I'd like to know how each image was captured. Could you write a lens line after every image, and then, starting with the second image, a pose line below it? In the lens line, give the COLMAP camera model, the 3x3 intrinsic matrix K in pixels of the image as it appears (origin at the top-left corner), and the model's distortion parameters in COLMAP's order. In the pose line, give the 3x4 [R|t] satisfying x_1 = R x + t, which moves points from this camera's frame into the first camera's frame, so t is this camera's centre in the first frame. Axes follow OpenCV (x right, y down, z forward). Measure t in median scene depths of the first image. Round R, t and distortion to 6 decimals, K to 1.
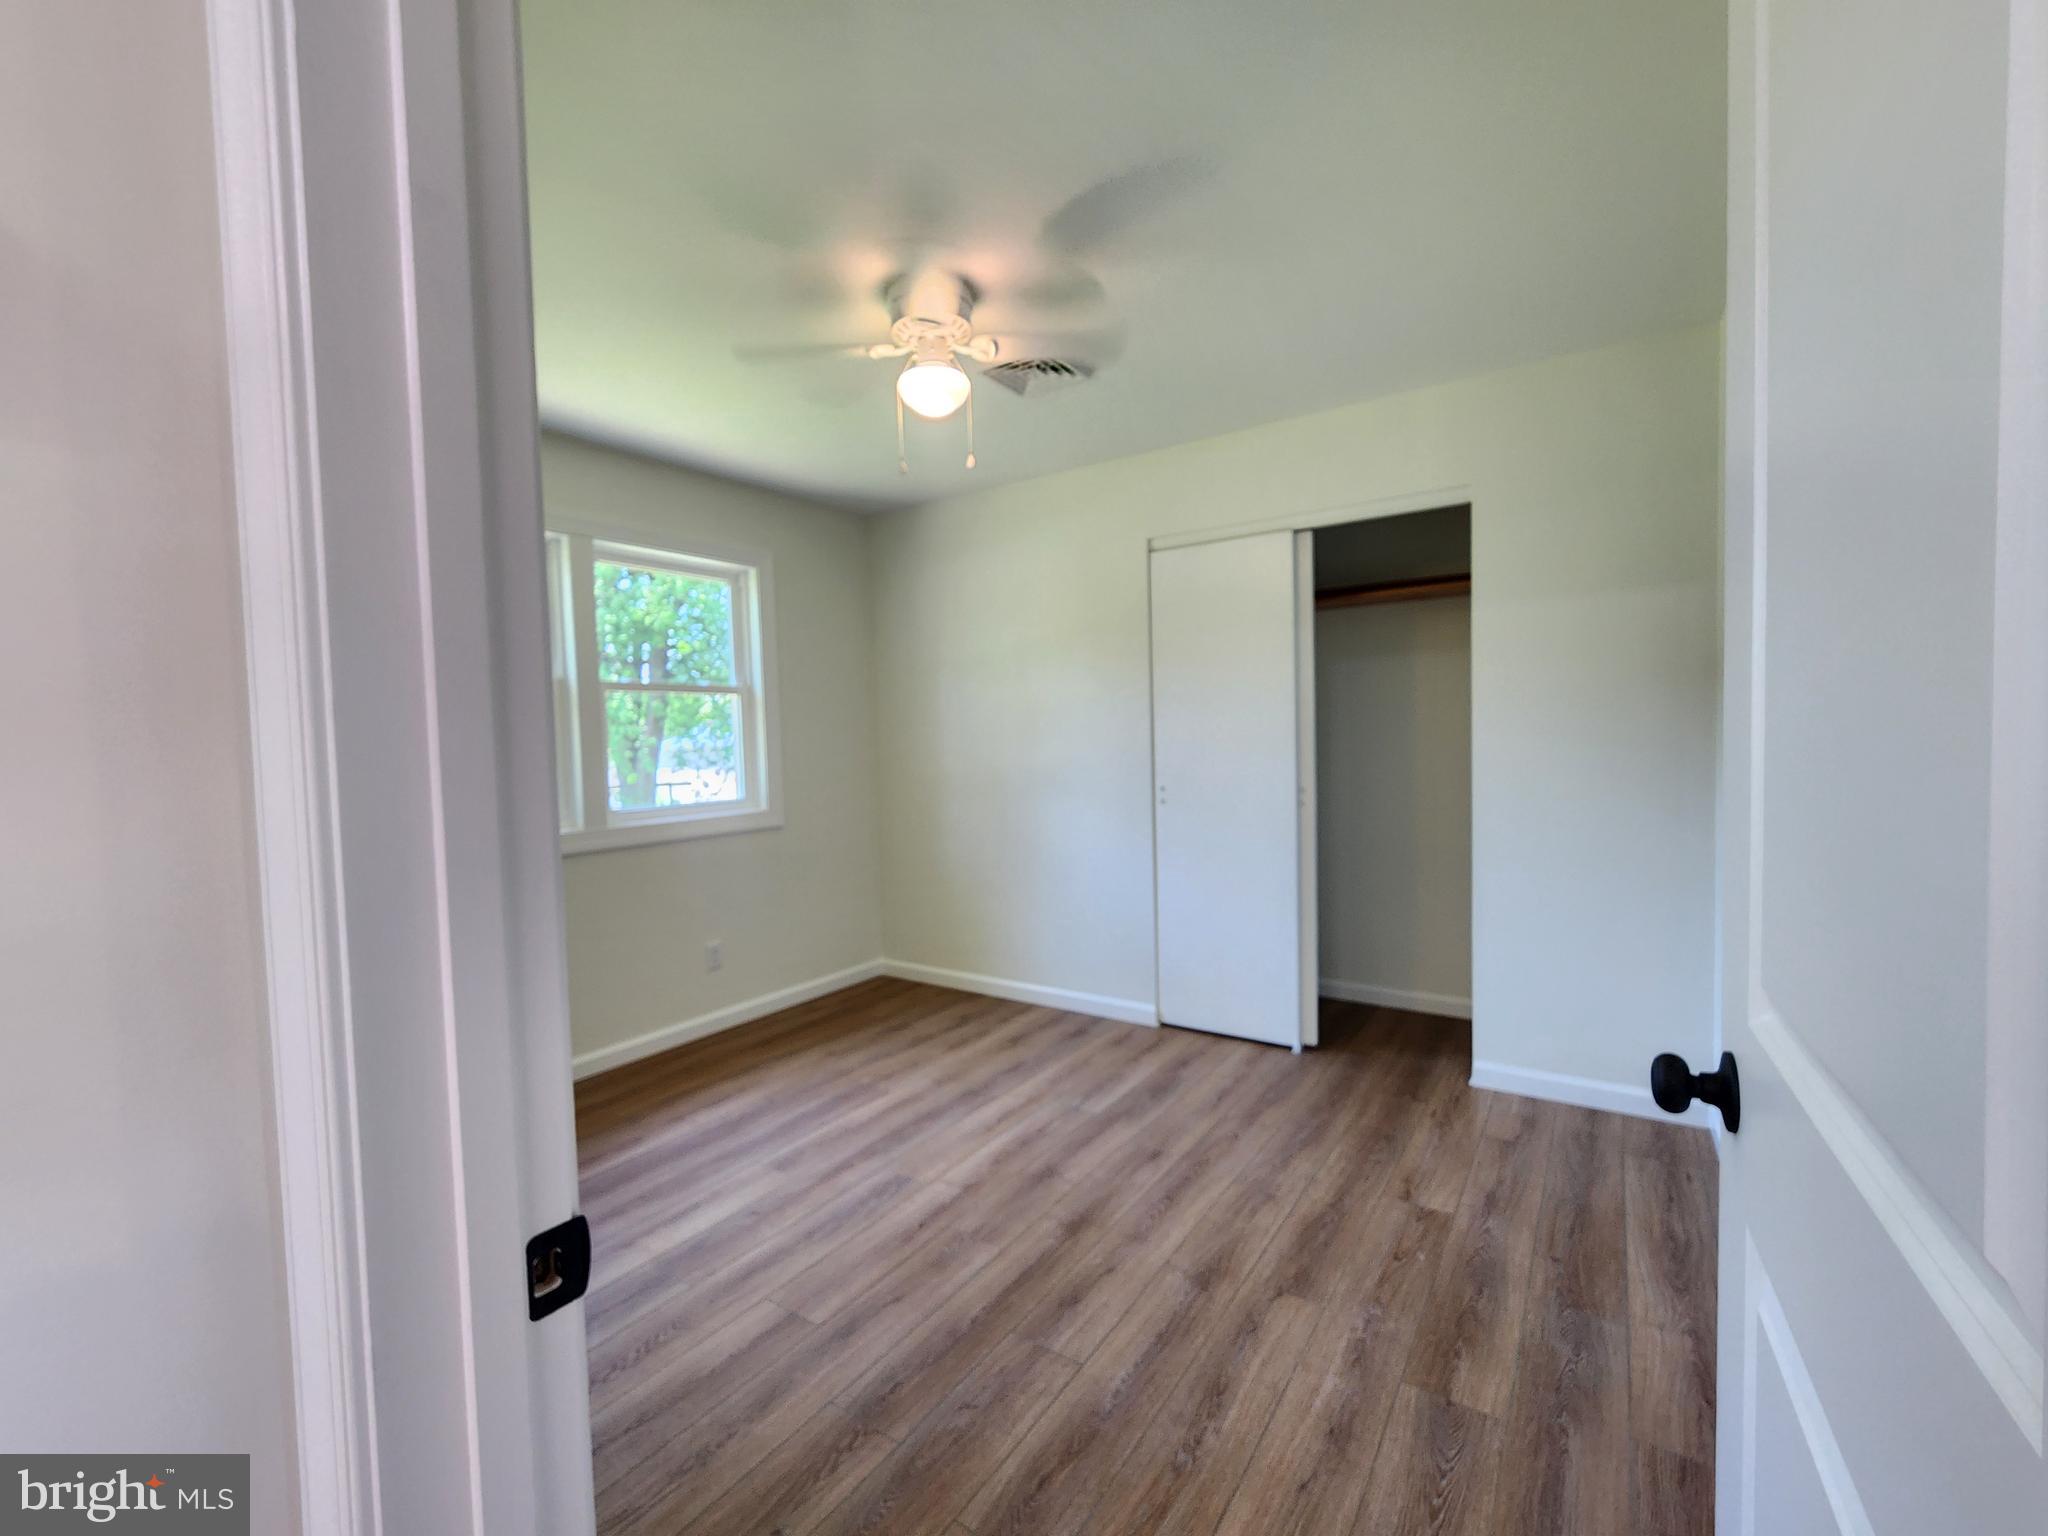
lens RADIAL K [[840.0, 0, 1023.6], [0, 840.0, 773.9], [0, 0, 1]] dist [-0.000164, -0.000212]
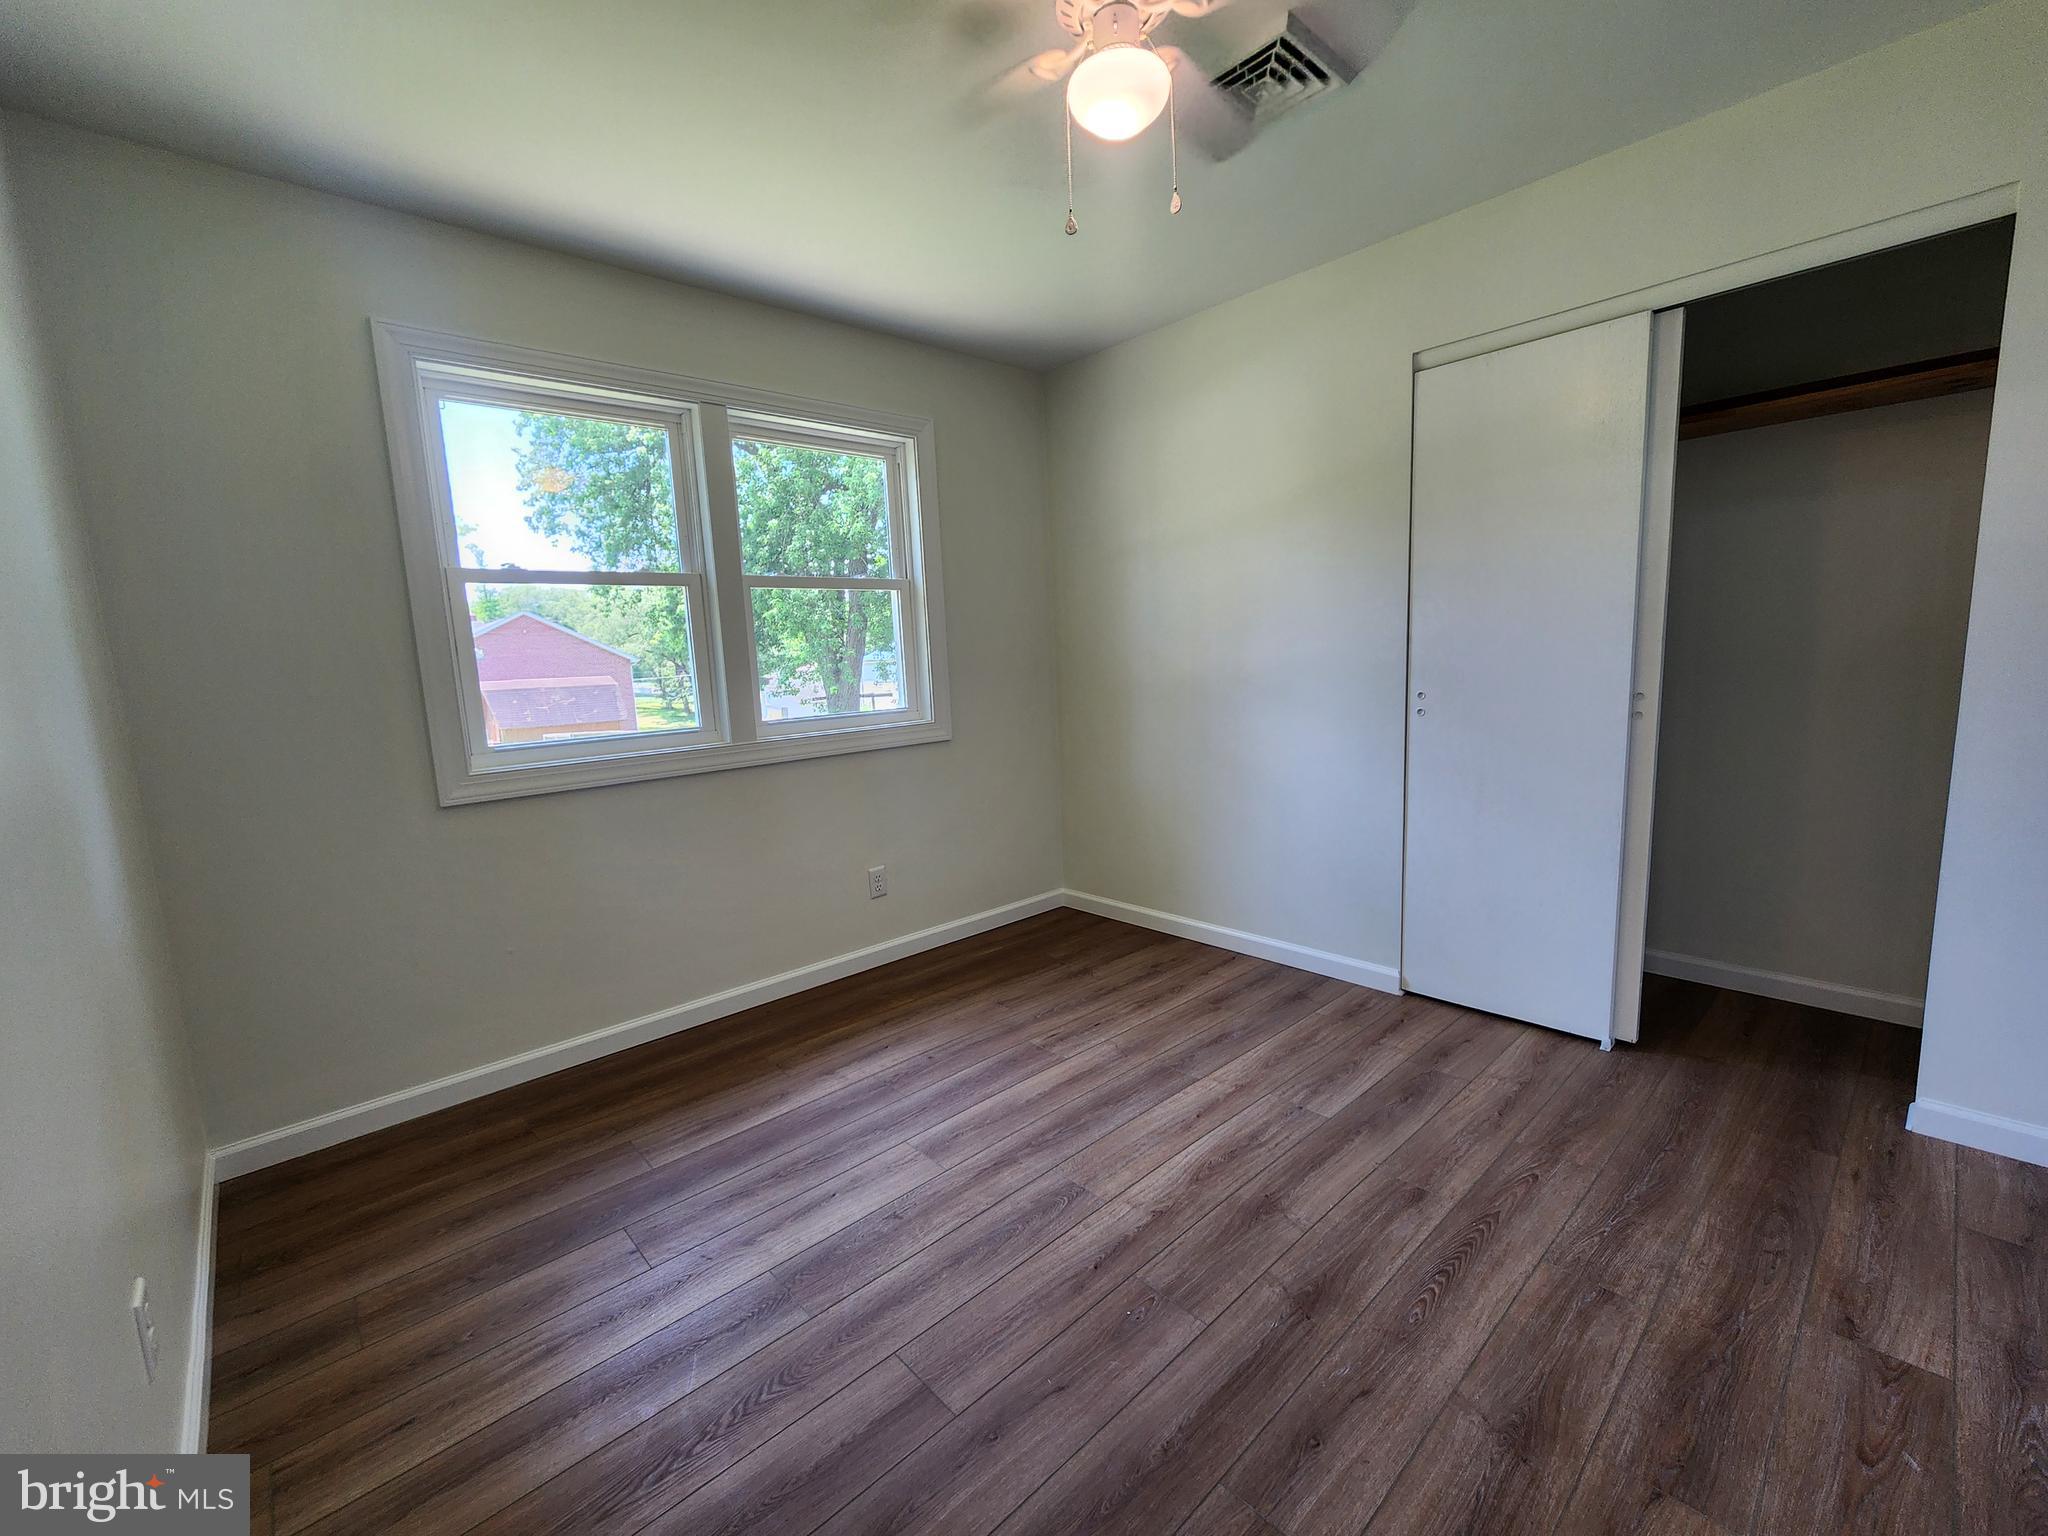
lens RADIAL K [[840.0, 0, 1023.6], [0, 840.0, 773.9], [0, 0, 1]] dist [-0.000164, -0.000212]
pose [[0.974228, 0.015786, -0.225012, -0.017261], [0.008347, 0.994342, 0.105898, 0.006578], [0.225411, -0.105047, 0.968584, 0.229373]]
